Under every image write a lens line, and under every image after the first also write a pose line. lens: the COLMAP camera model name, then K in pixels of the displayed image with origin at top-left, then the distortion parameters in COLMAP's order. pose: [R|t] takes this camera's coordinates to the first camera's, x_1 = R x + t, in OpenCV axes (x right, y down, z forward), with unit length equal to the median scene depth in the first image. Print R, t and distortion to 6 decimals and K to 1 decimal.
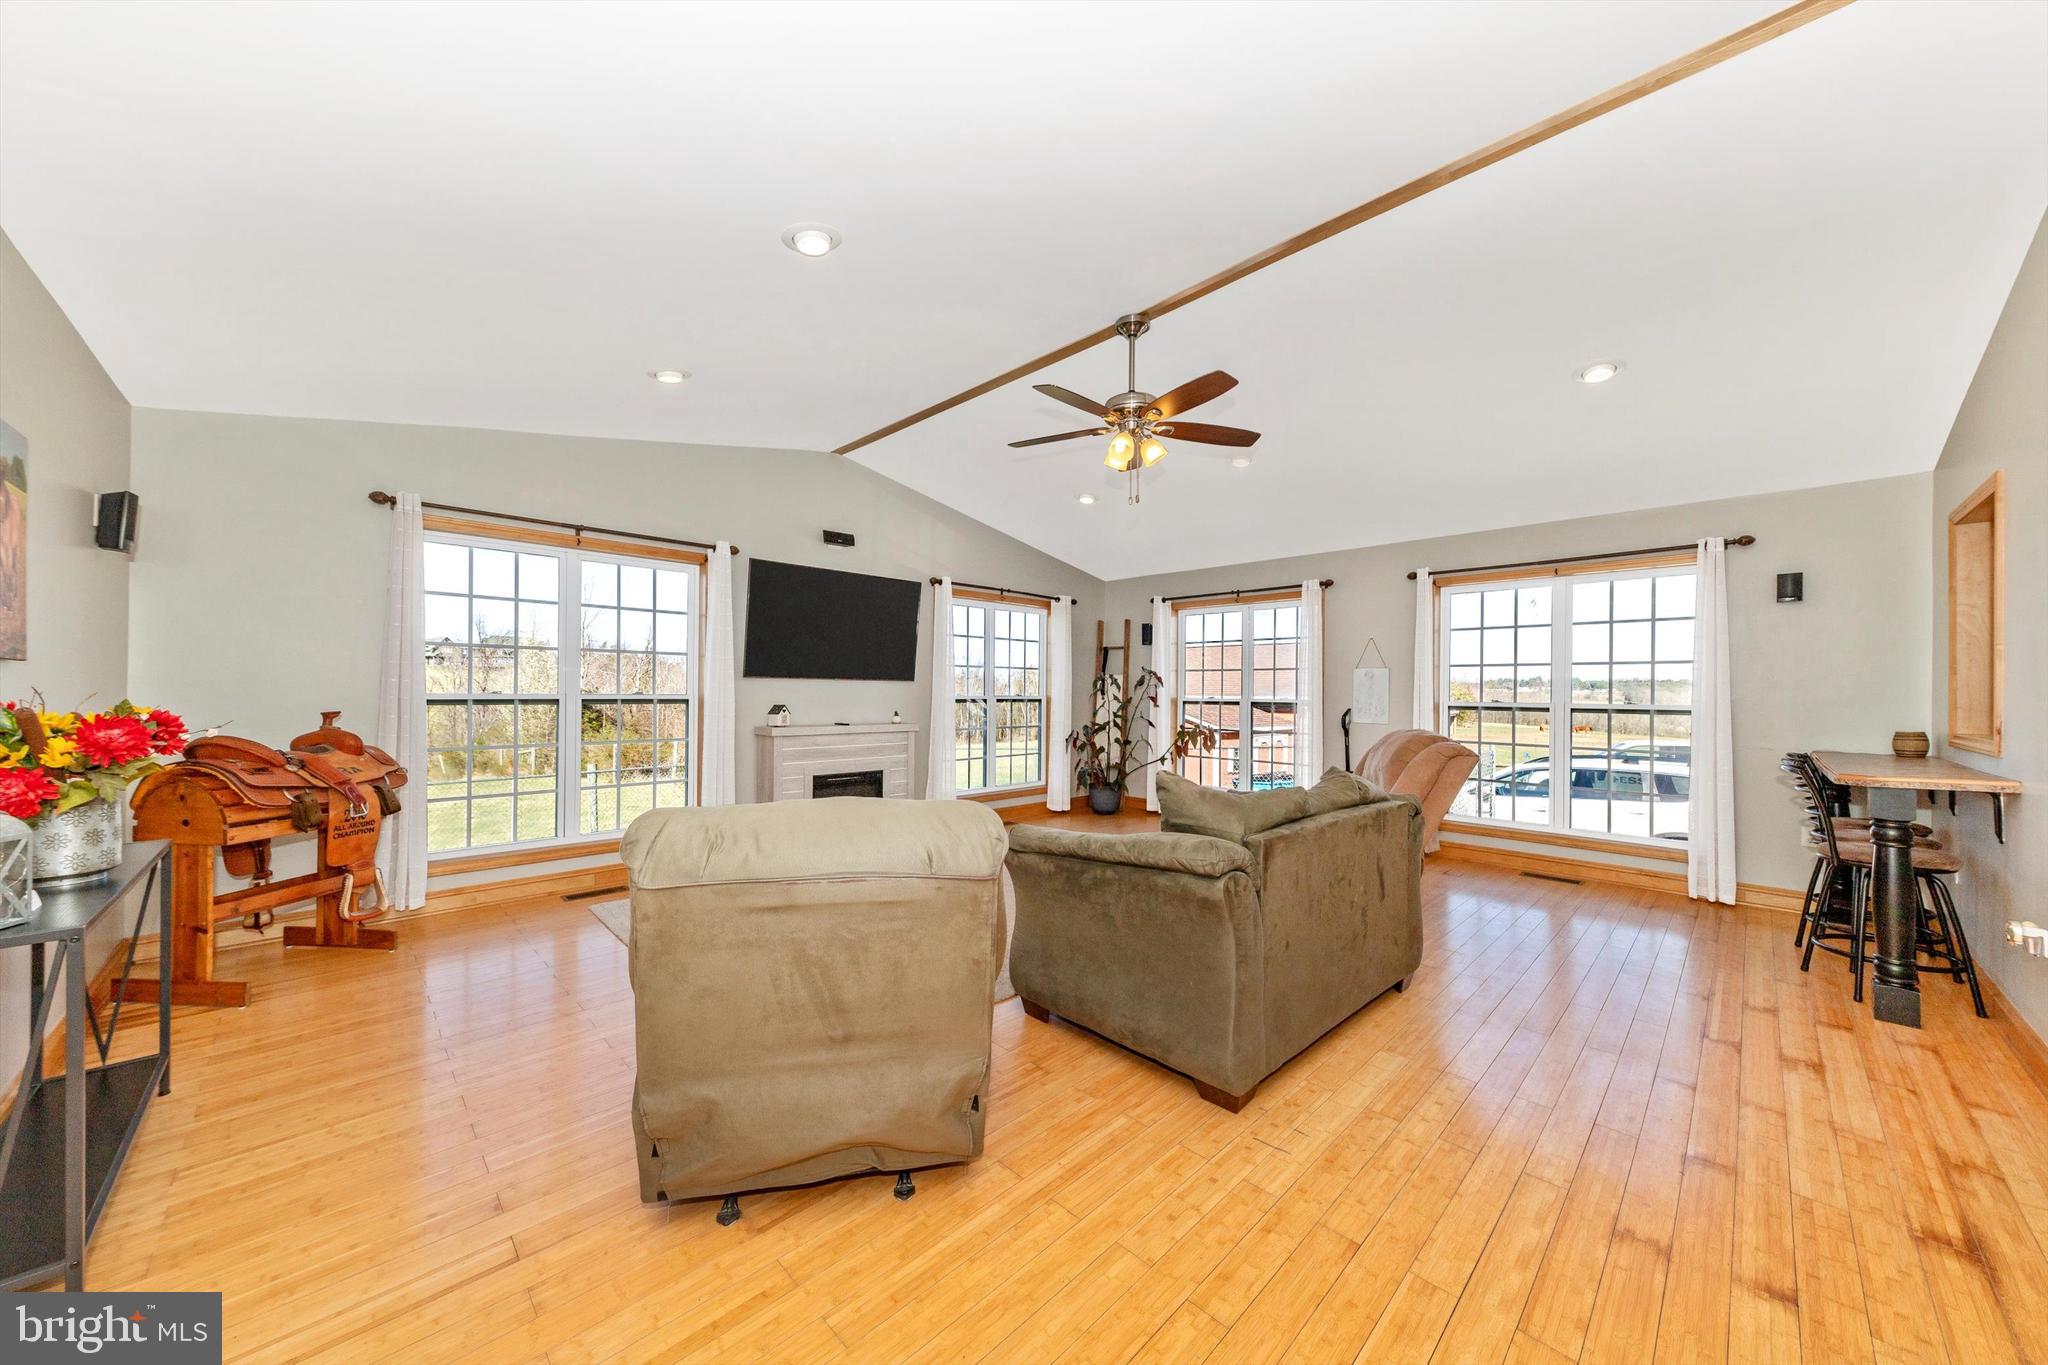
lens RADIAL K [[718.0, 0, 1015.5], [0, 718.0, 691.7], [0, 0, 1]] dist [-0.010061, -0.000230]
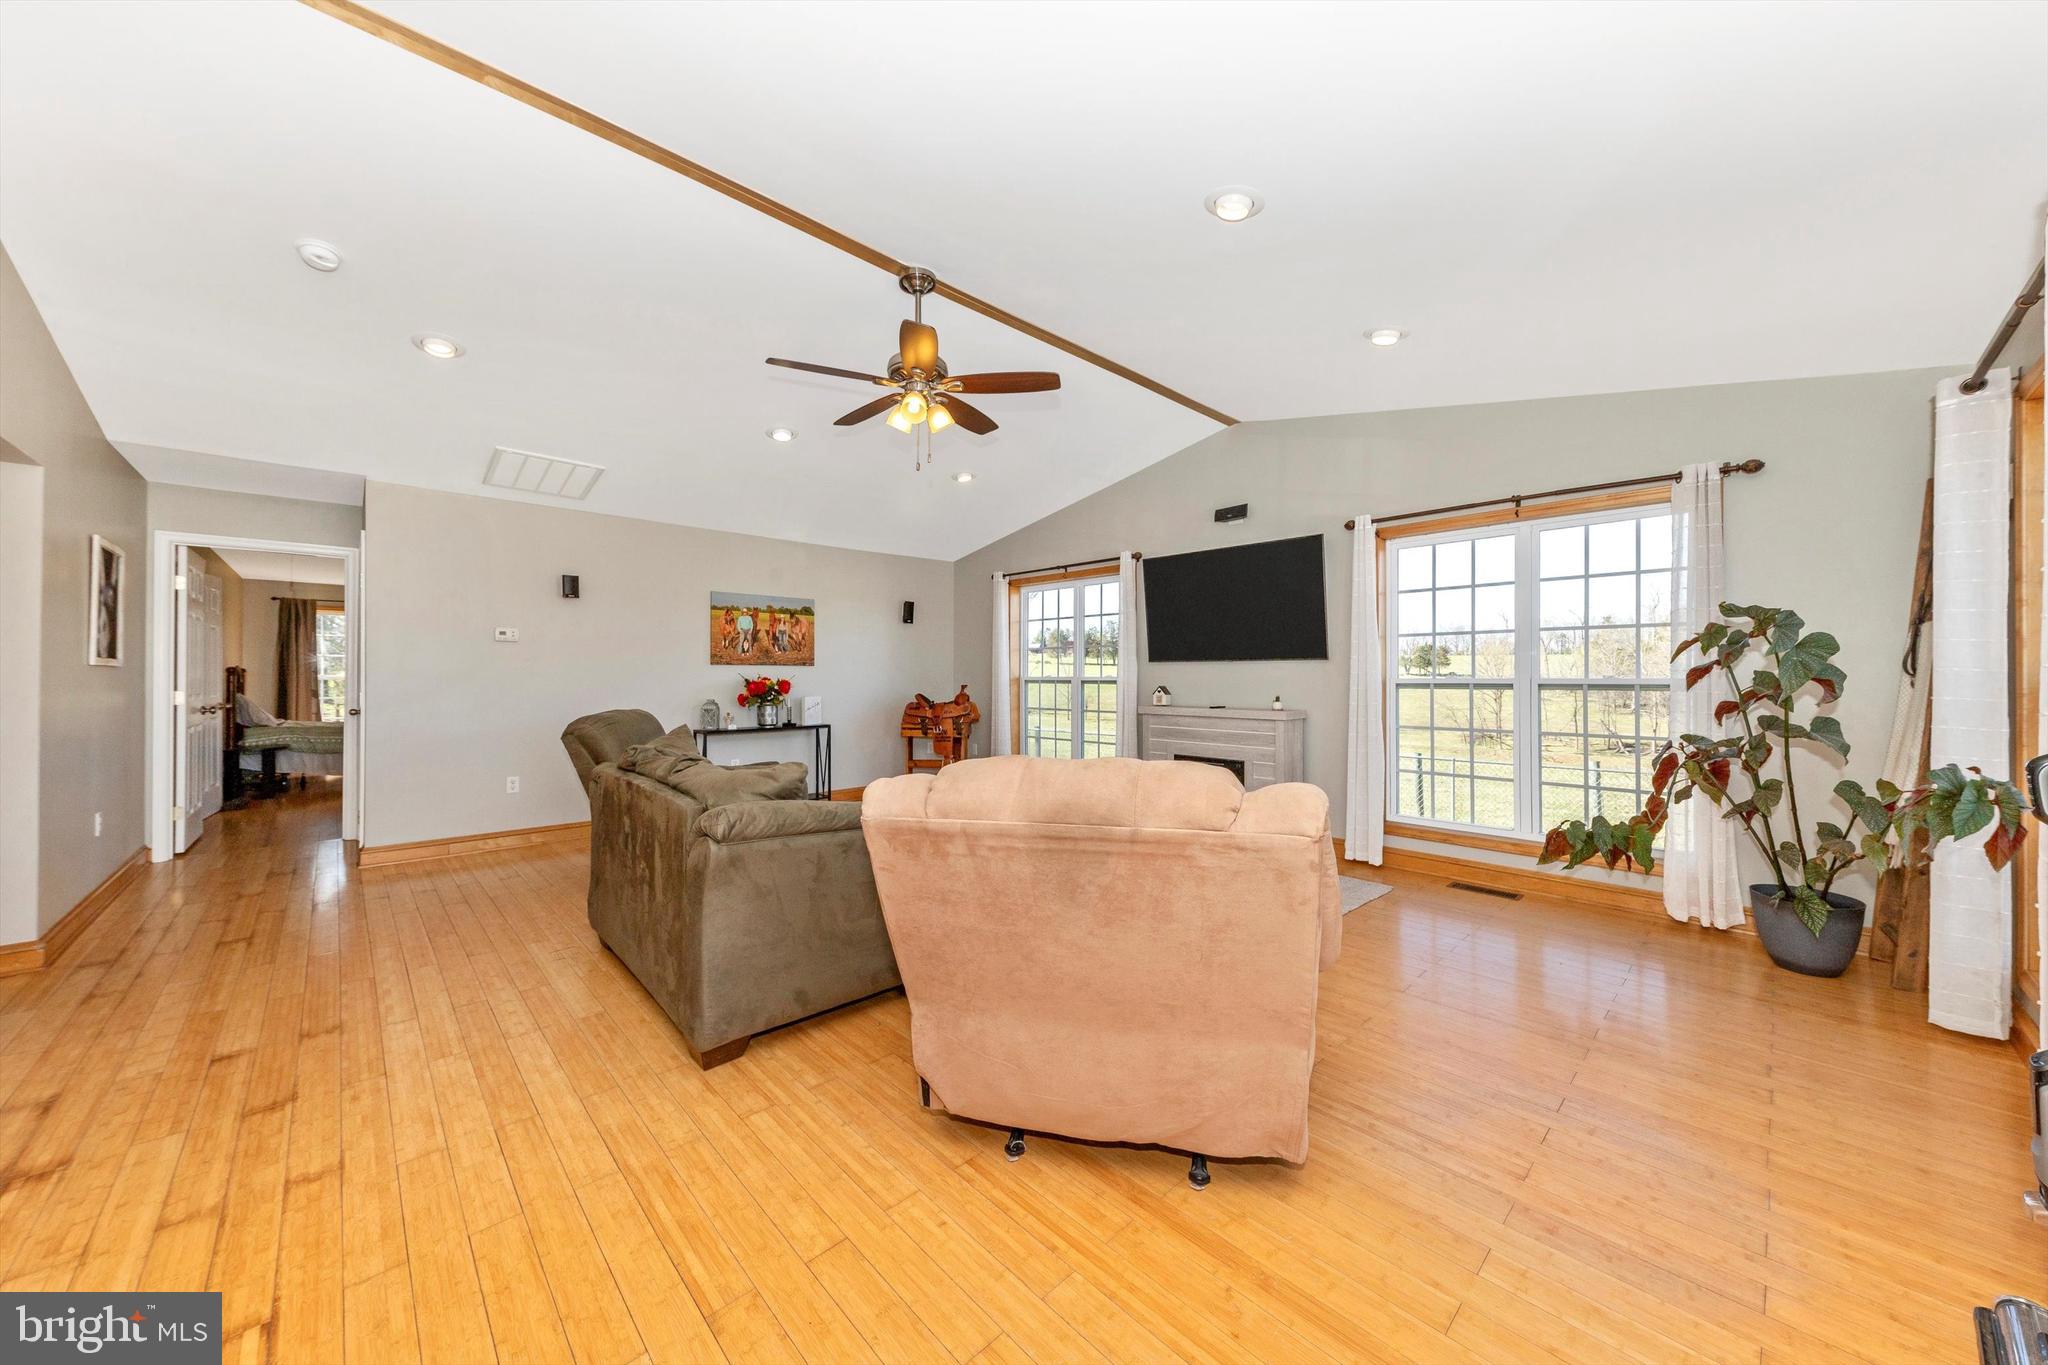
lens RADIAL K [[707.8, 0, 1024.0], [0, 707.8, 682.5], [0, 0, 1]] dist [0.032200, -0.004773]
pose [[-0.009746, 0.008677, -0.999915, 0.785087], [0.004552, 0.999952, 0.008633, 0.002618], [0.999942, -0.004468, -0.009785, 0.816586]]
